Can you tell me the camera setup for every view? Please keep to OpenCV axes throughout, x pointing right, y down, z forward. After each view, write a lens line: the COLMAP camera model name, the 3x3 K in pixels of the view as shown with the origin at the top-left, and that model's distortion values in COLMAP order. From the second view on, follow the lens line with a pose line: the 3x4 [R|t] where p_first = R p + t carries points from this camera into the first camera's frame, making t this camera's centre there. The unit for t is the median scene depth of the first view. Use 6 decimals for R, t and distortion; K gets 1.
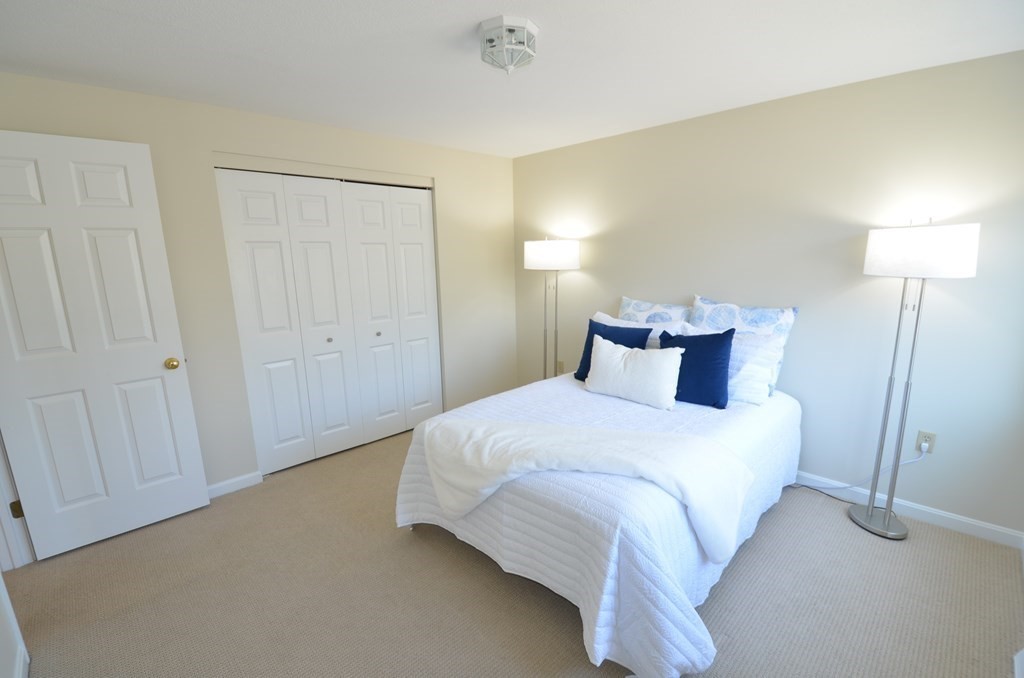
lens RADIAL K [[453.1, 0, 518.7], [0, 453.1, 341.3], [0, 0, 1]] dist [0.000979, -0.013443]
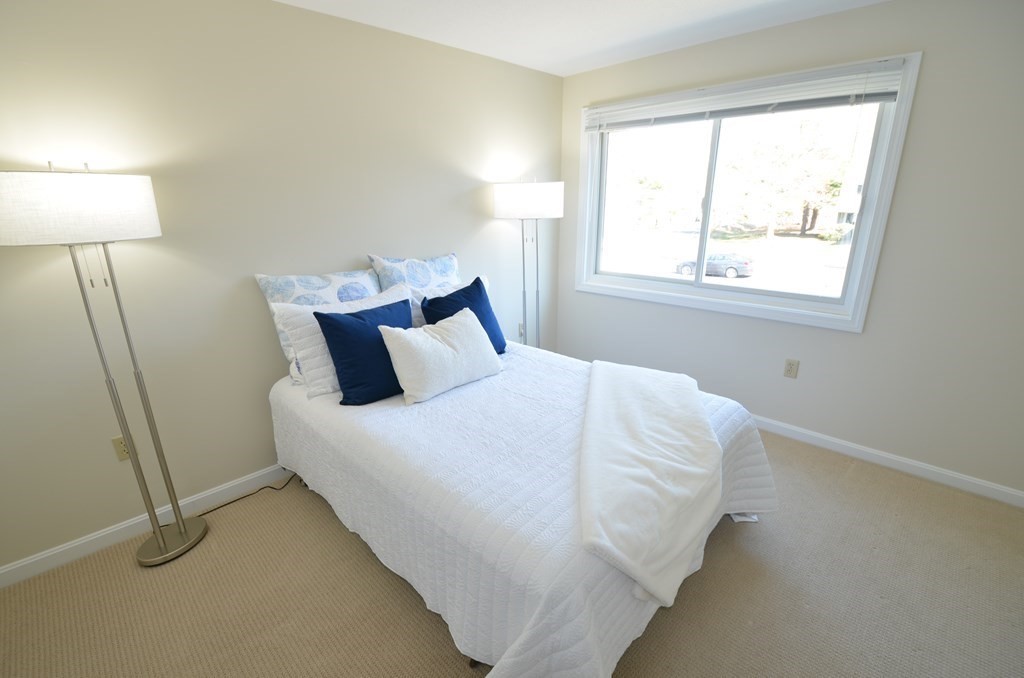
lens RADIAL K [[453.1, 0, 514.6], [0, 453.1, 343.4], [0, 0, 1]] dist [0.000979, -0.013443]
pose [[0.001573, -0.280751, 0.959779, -0.628868], [0.206375, 0.939211, 0.274396, -0.174578], [-0.978472, 0.197643, 0.059417, 1.036570]]
